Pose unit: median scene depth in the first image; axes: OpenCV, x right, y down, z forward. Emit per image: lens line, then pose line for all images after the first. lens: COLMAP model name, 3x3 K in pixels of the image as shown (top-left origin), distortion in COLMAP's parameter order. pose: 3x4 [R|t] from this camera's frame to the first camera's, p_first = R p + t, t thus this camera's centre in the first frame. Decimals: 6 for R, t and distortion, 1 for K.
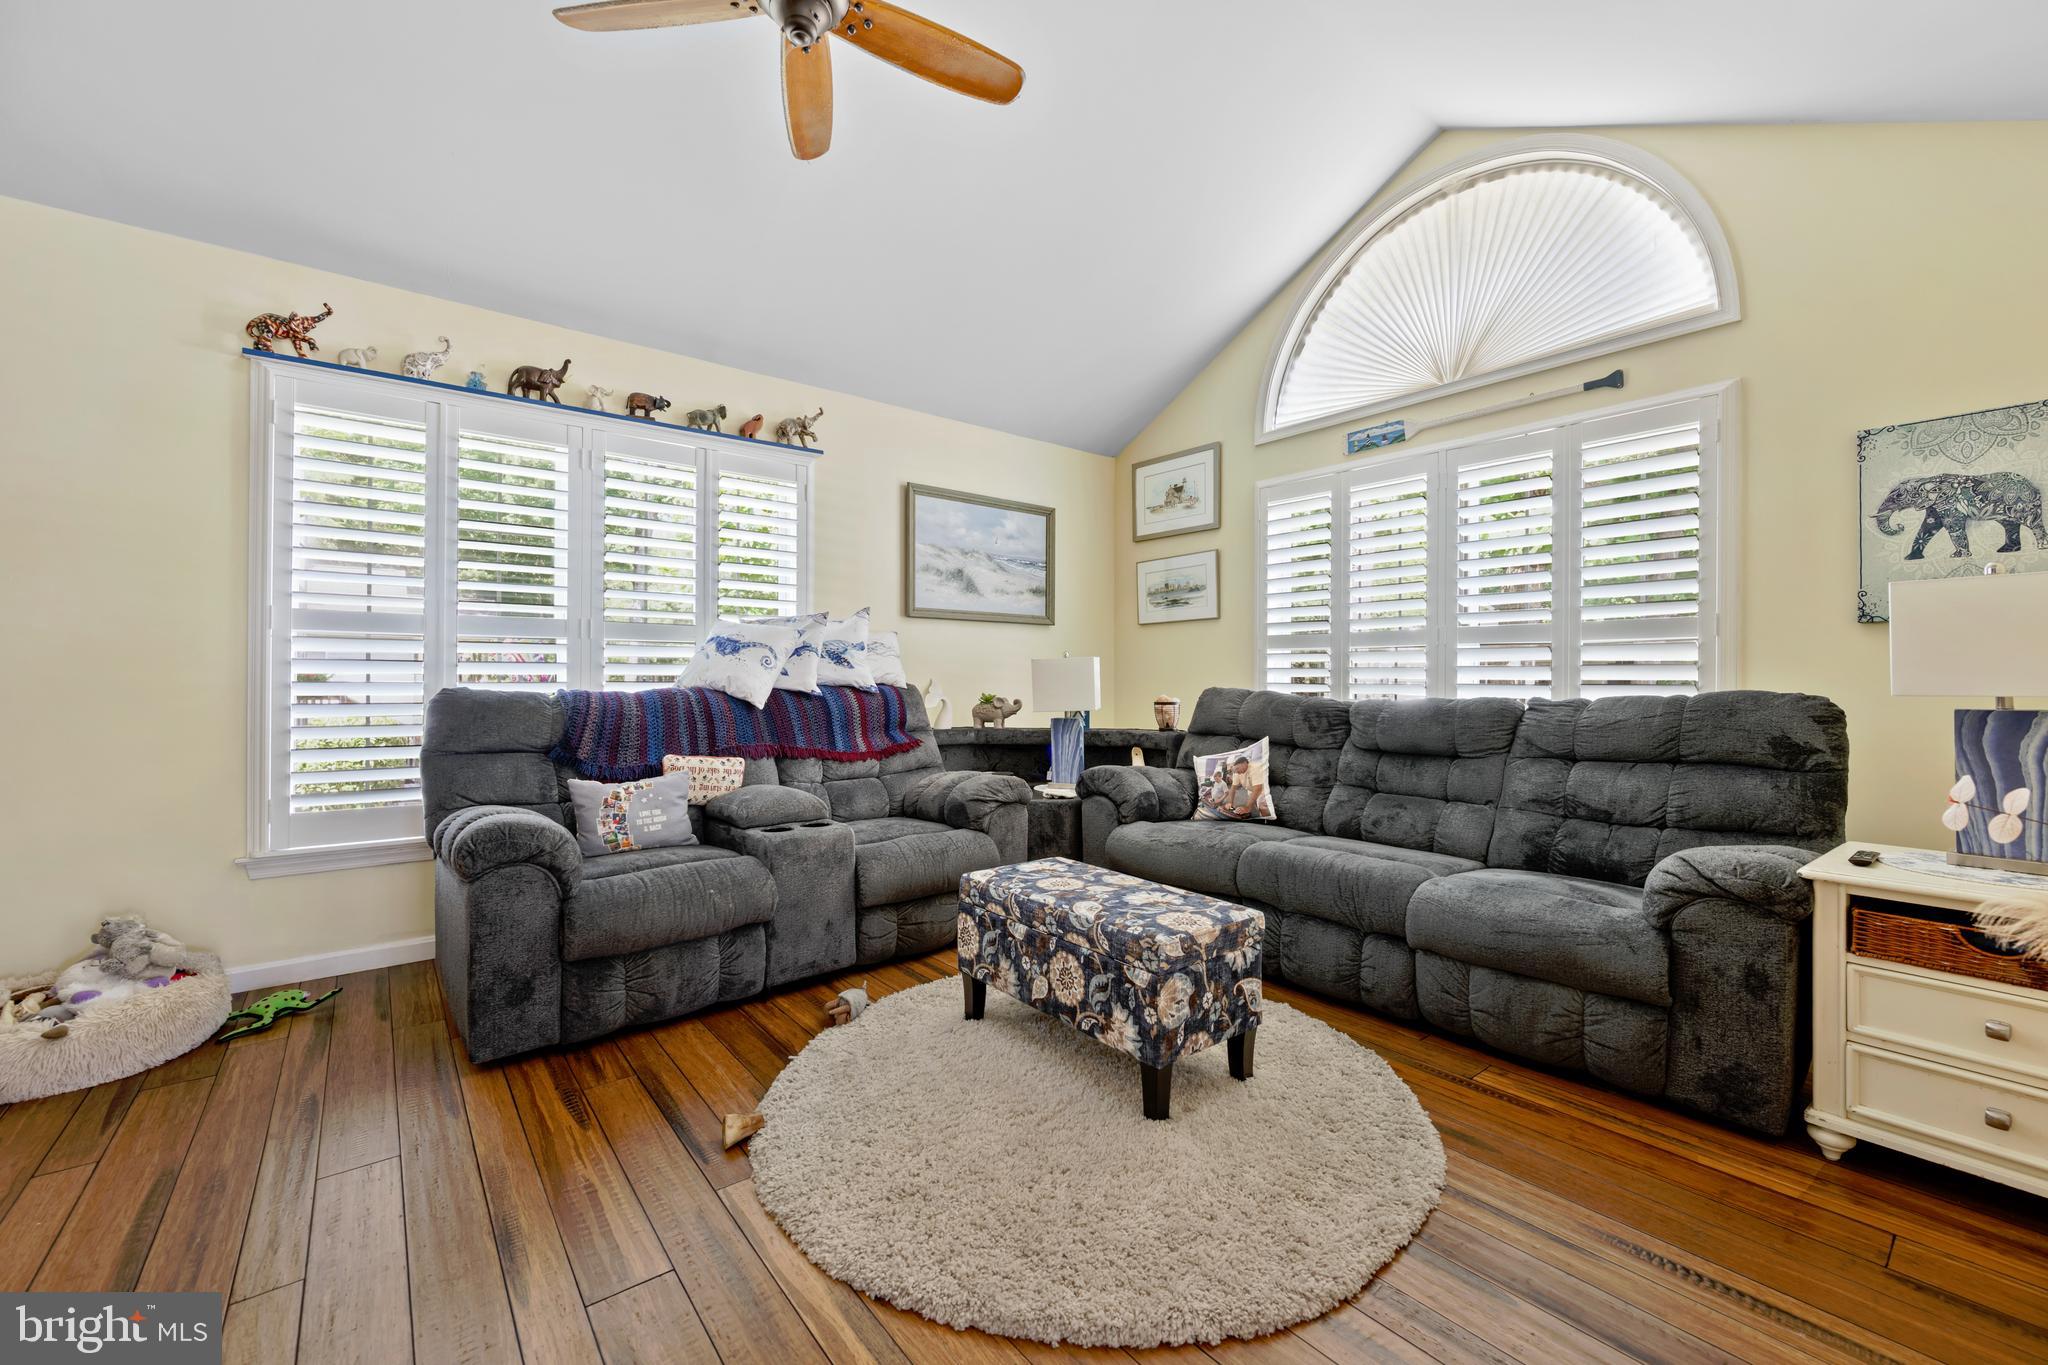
lens RADIAL K [[825.9, 0, 1025.7], [0, 825.9, 672.4], [0, 0, 1]] dist [-0.000271, -0.000310]
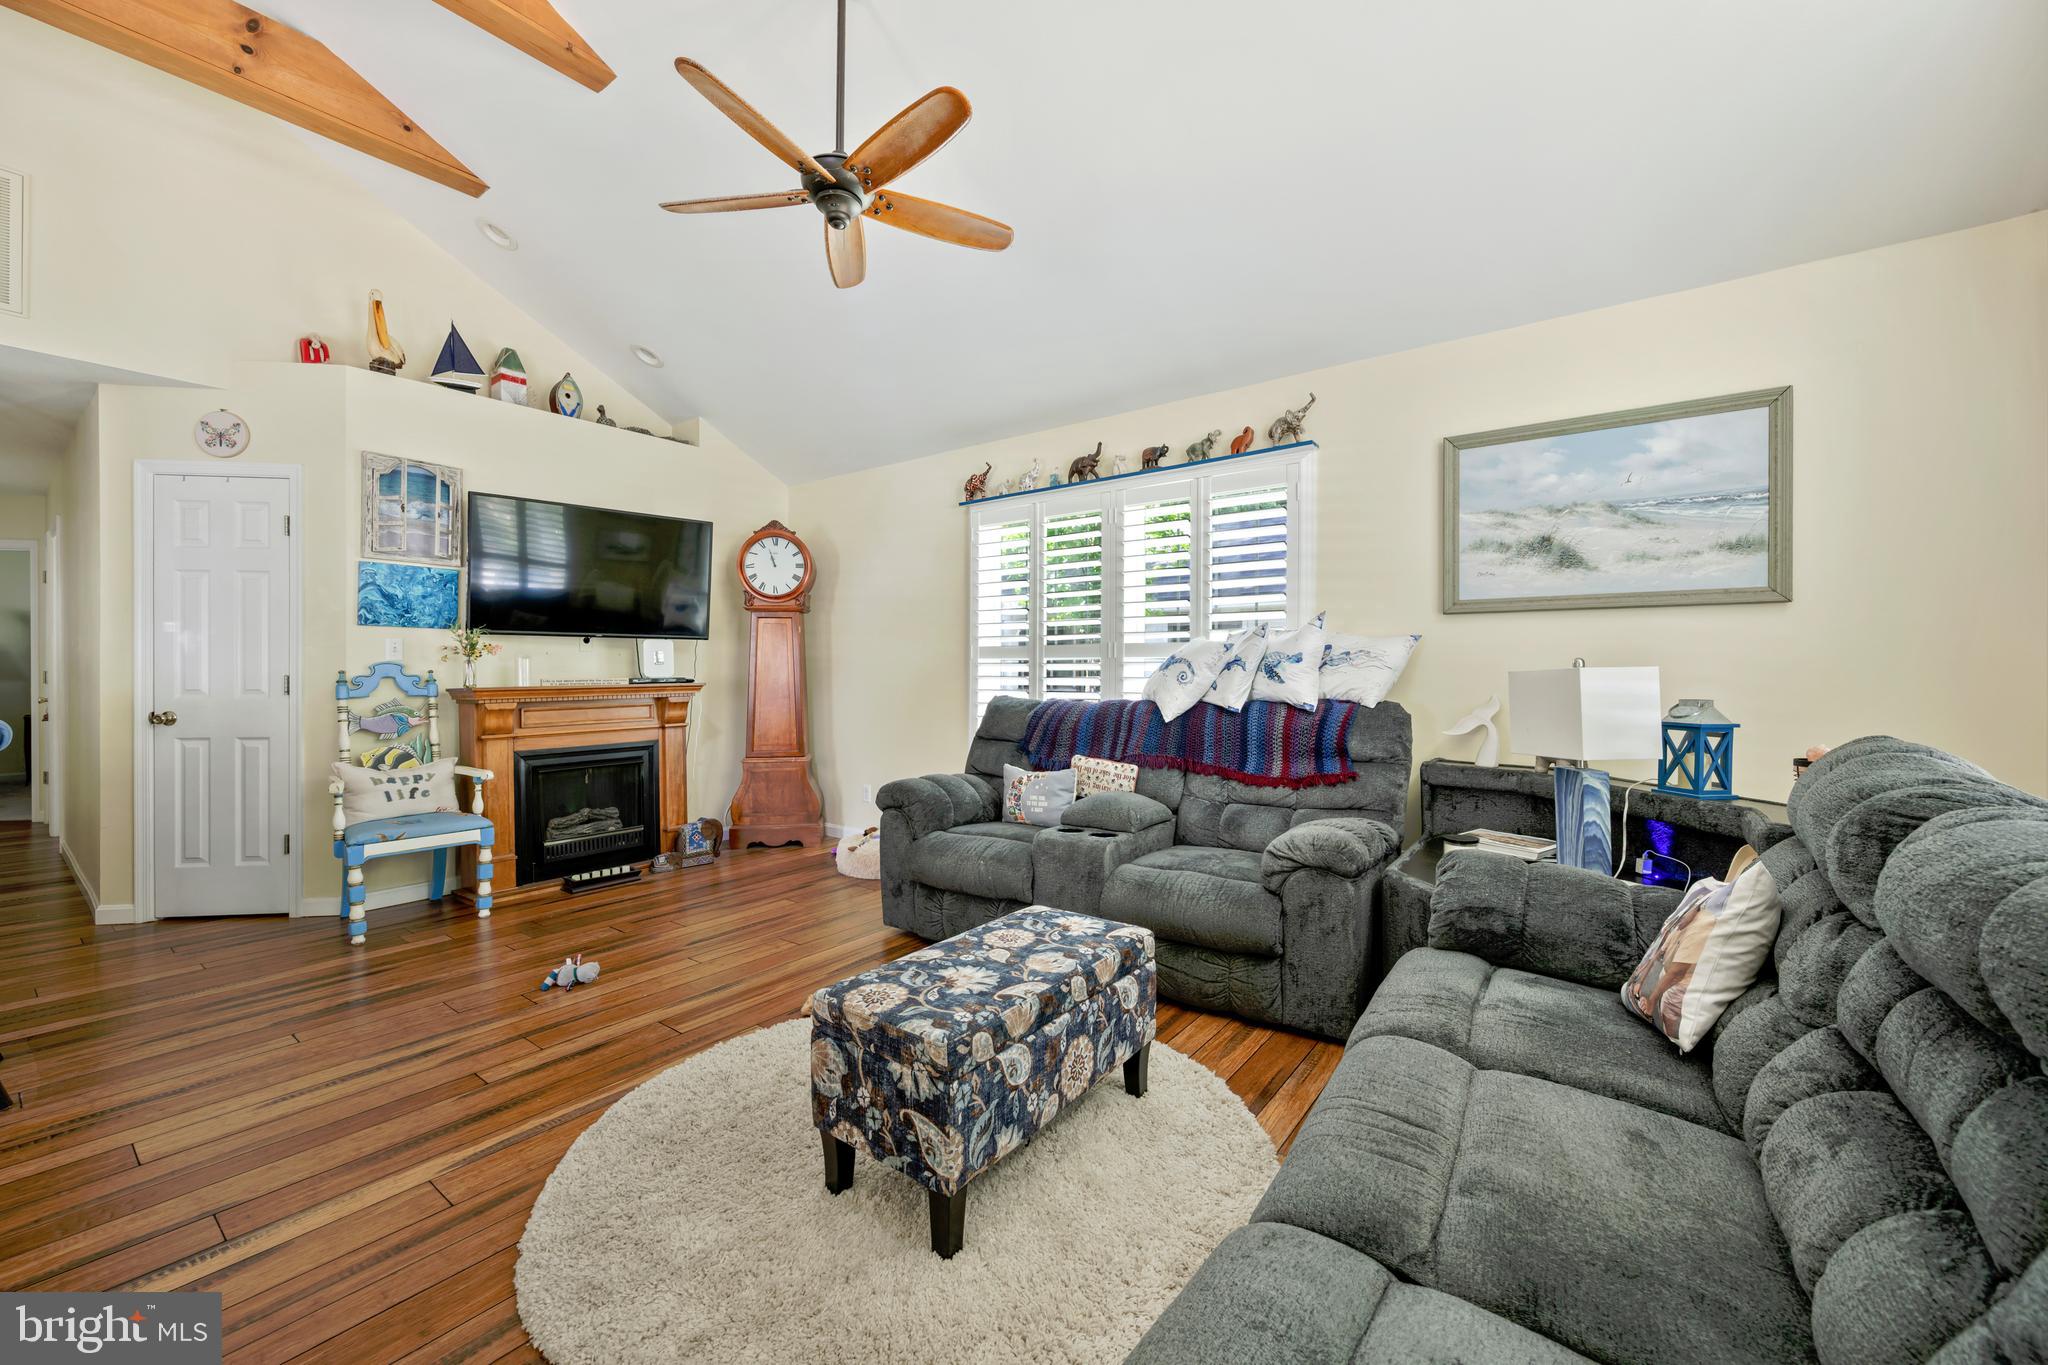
lens RADIAL K [[801.0, 0, 1021.5], [0, 801.0, 670.0], [0, 0, 1]] dist [-0.000459, -0.000048]
pose [[0.244887, -0.001918, -0.969550, 0.619678], [0.007534, 0.999972, -0.000075, -0.023330], [0.969522, -0.007286, 0.244895, 0.561822]]
